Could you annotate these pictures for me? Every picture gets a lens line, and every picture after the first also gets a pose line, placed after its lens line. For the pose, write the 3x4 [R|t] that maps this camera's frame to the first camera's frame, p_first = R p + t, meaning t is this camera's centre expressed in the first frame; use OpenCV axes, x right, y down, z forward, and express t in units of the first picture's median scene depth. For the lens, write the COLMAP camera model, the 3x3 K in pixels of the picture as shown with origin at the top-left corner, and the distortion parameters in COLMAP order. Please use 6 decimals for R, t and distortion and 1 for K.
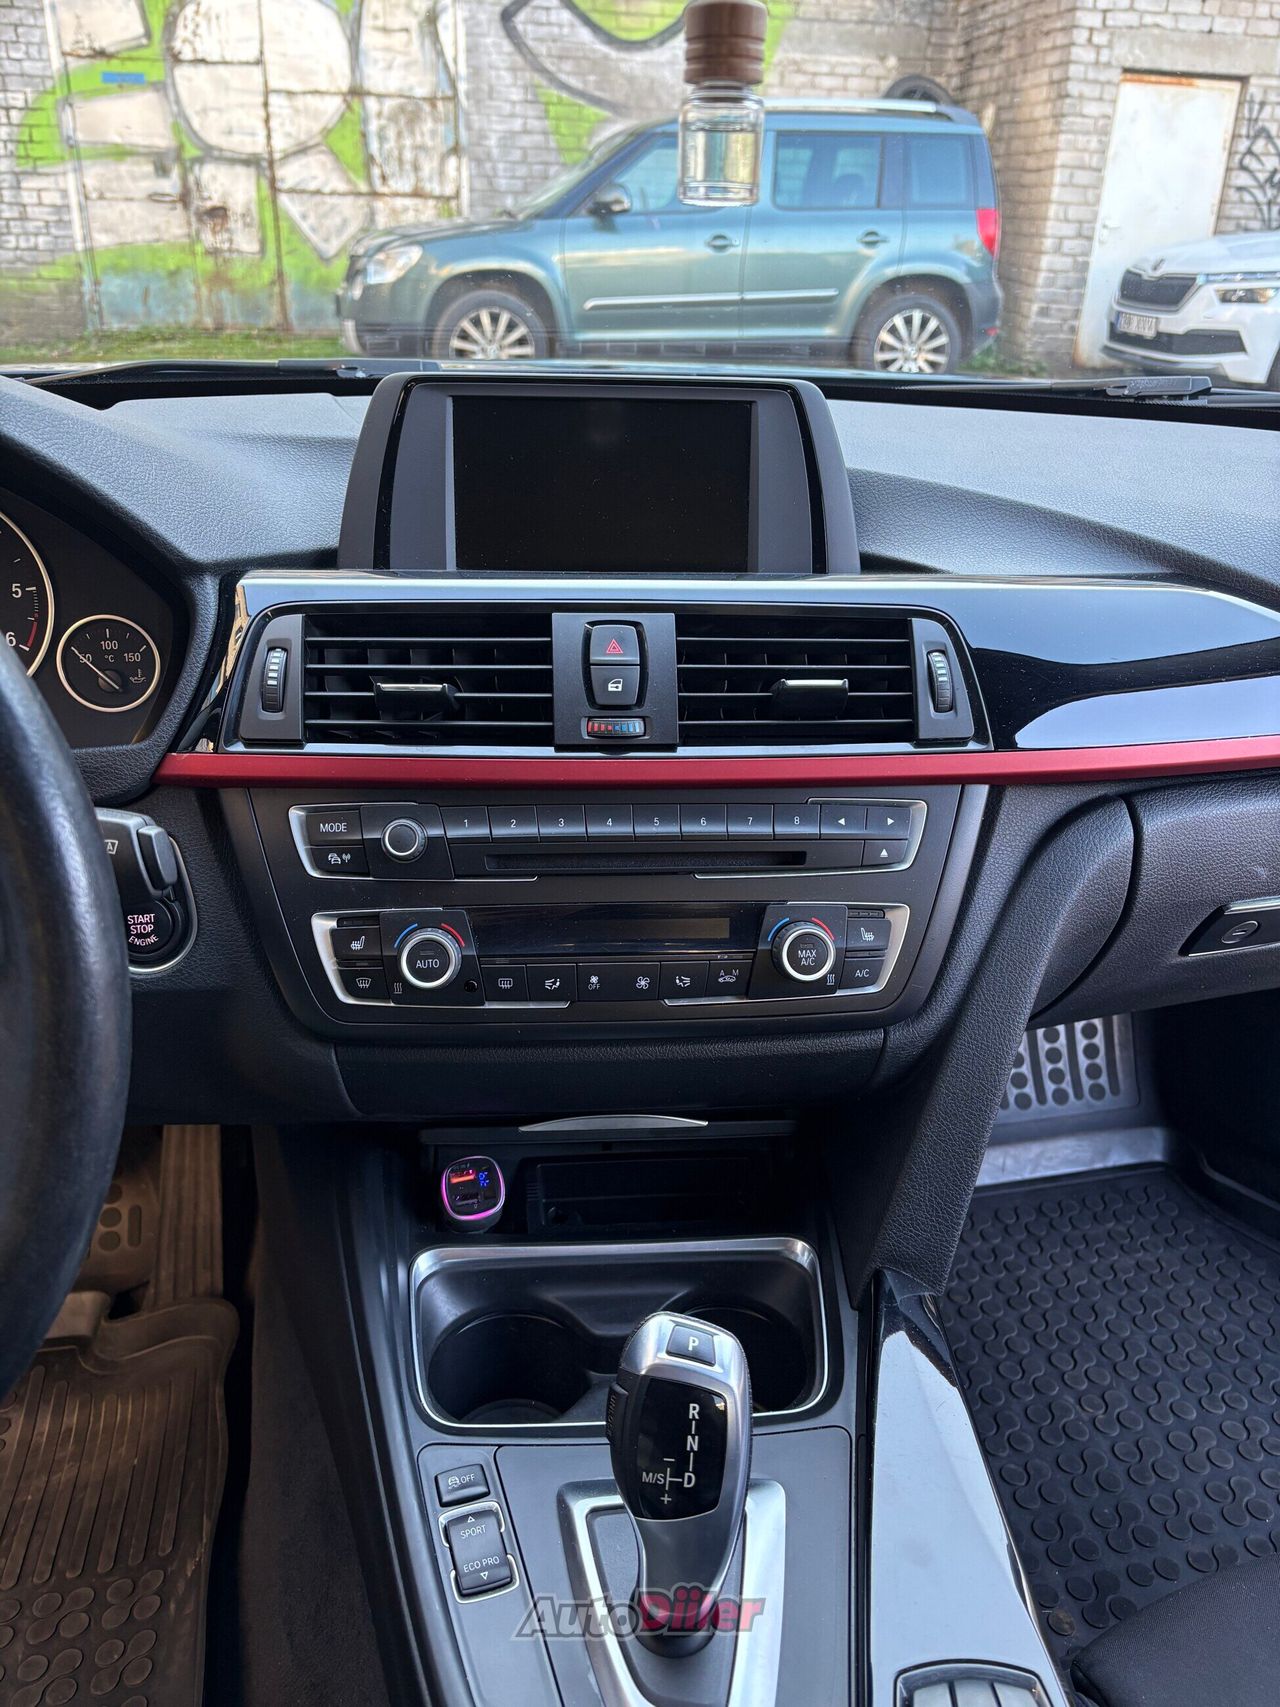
lens RADIAL K [[1285.0, 0, 641.2], [0, 1285.0, 862.7], [0, 0, 1]] dist [0.052779, -0.070636]
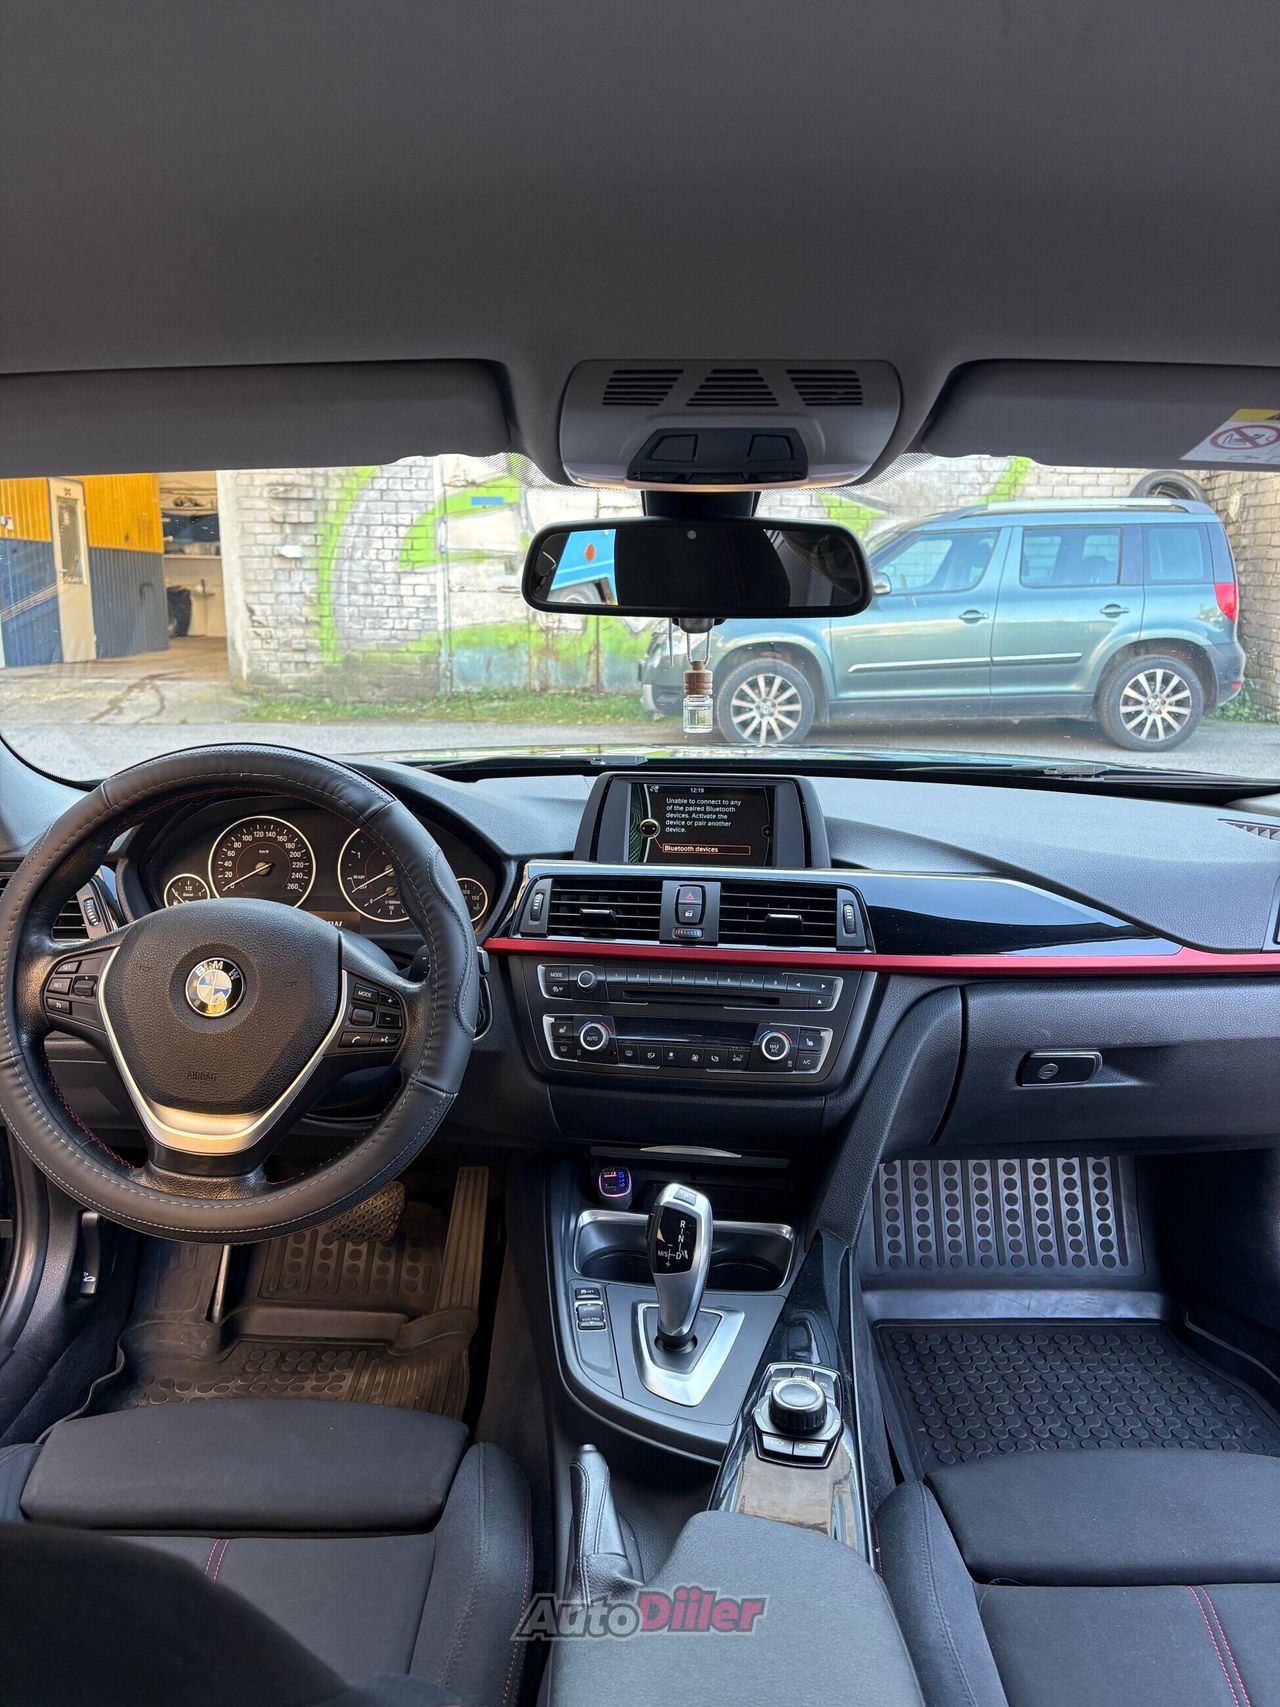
lens RADIAL K [[1285.0, 0, 650.2], [0, 1285.0, 859.2], [0, 0, 1]] dist [0.052779, -0.070636]
pose [[0.977517, 0.019565, -0.209945, 0.222311], [-0.071114, 0.967938, -0.240911, 0.179467], [0.198500, 0.250425, 0.947568, -0.646886]]
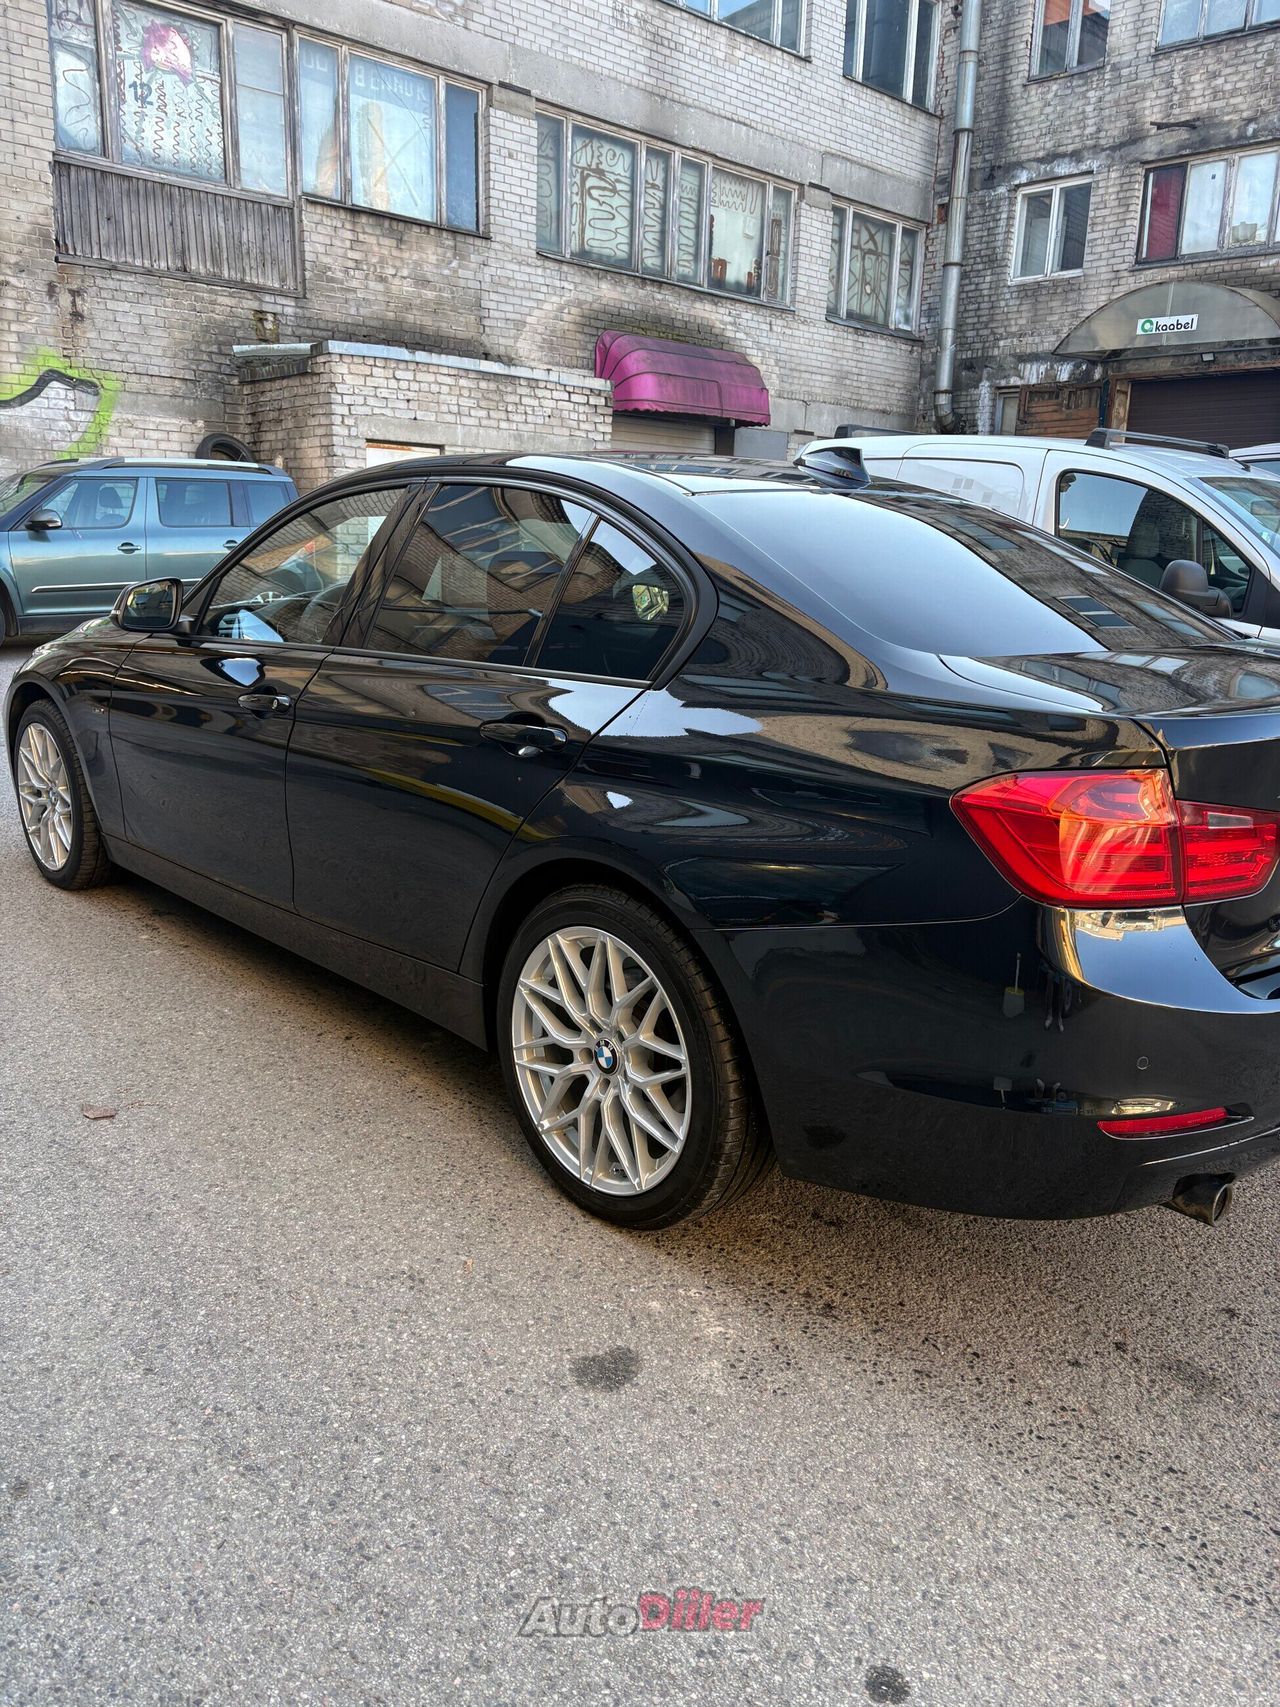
lens RADIAL K [[1285.0, 0, 632.0], [0, 1285.0, 850.2], [0, 0, 1]] dist [0.052779, -0.070636]
pose [[0.860067, -0.120464, 0.495755, -1.732624], [0.217575, 0.965534, -0.142849, 1.438088], [-0.461460, 0.230723, 0.856634, -3.417802]]
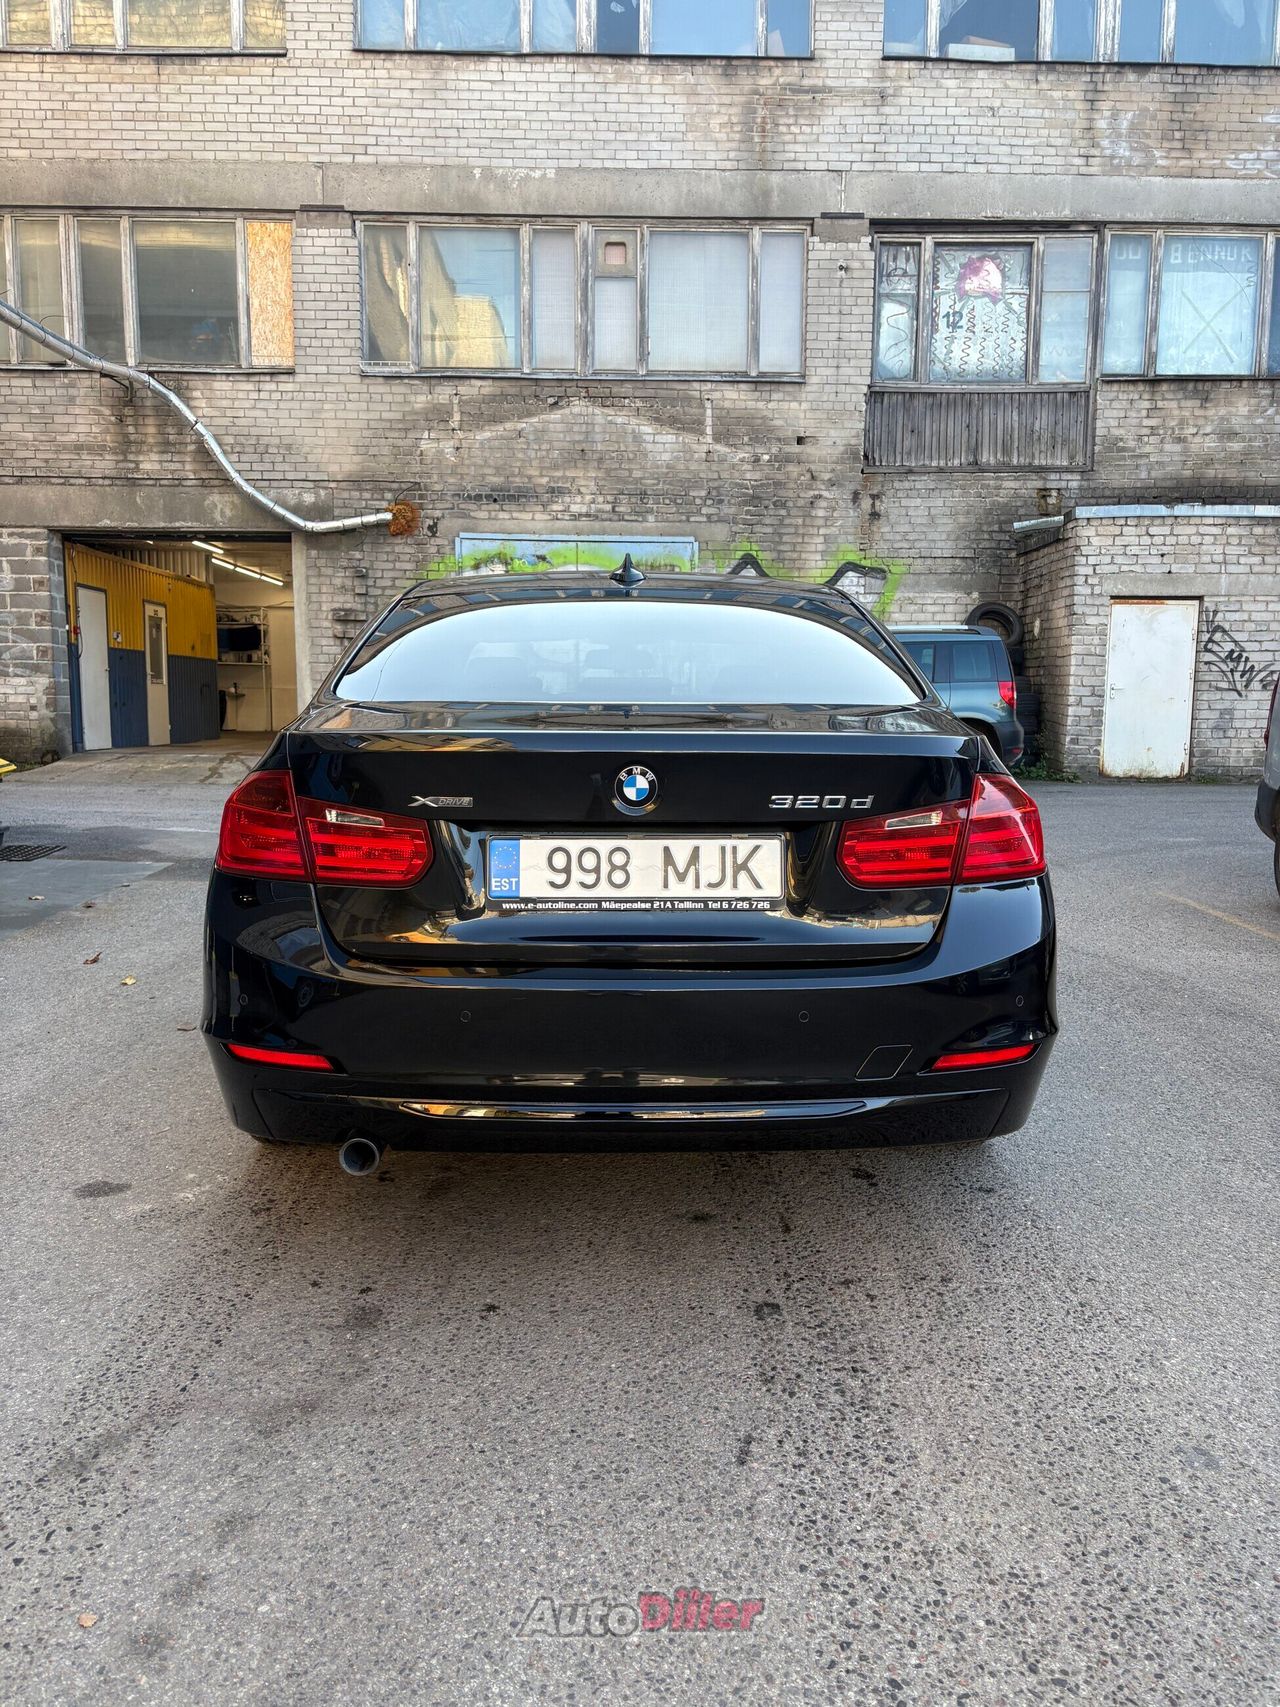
lens RADIAL K [[1285.0, 0, 629.5], [0, 1285.0, 836.4], [0, 0, 1]] dist [0.052779, -0.070636]
pose [[0.978896, 0.000528, -0.204361, 1.177108], [-0.070579, 0.939340, -0.335648, 2.141537], [0.191787, 0.342988, 0.919553, -4.287382]]
